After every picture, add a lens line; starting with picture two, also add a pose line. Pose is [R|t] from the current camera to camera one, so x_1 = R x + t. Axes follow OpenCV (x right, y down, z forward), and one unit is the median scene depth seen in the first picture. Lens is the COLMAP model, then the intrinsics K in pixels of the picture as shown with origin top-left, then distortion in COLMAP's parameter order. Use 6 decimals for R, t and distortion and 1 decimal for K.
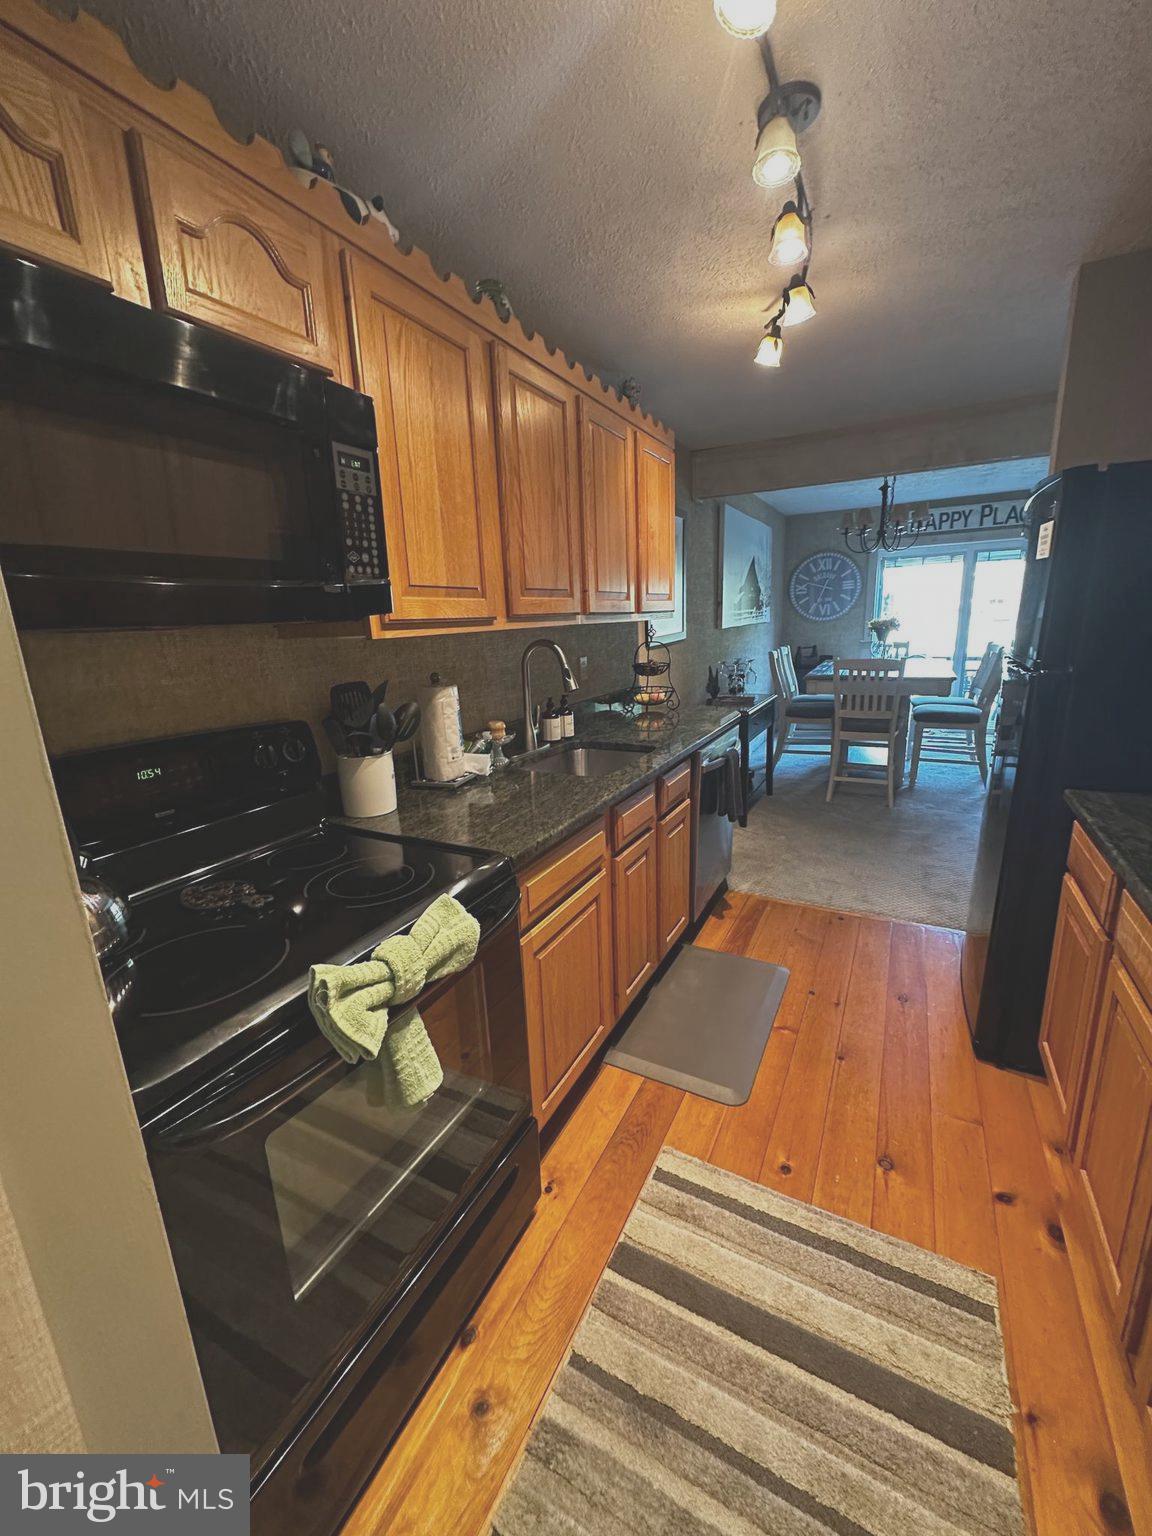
lens RADIAL K [[608.8, 0, 579.8], [0, 608.8, 766.2], [0, 0, 1]] dist [-0.001366, 0.000414]
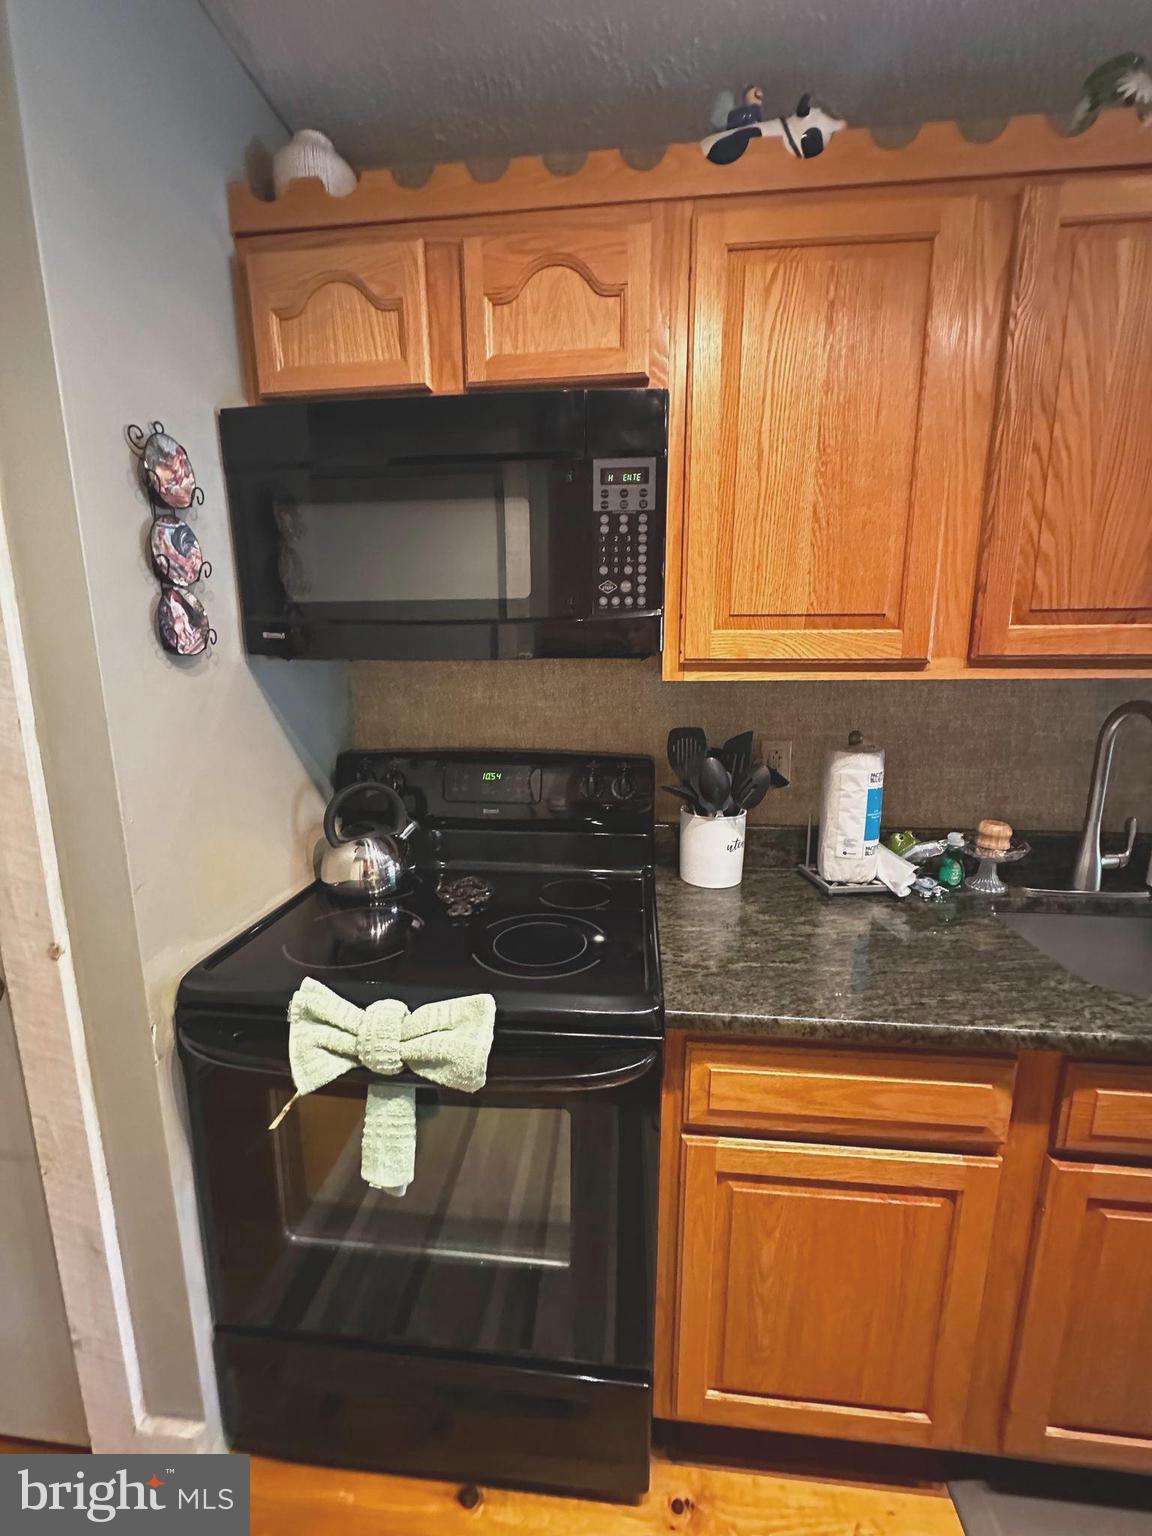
lens RADIAL K [[608.8, 0, 575.1], [0, 608.8, 767.4], [0, 0, 1]] dist [-0.001366, 0.000414]
pose [[0.383199, 0.204313, -0.900785, 0.391272], [-0.229777, 0.965657, 0.121278, -0.166940], [0.894629, 0.160506, 0.416986, 0.560008]]
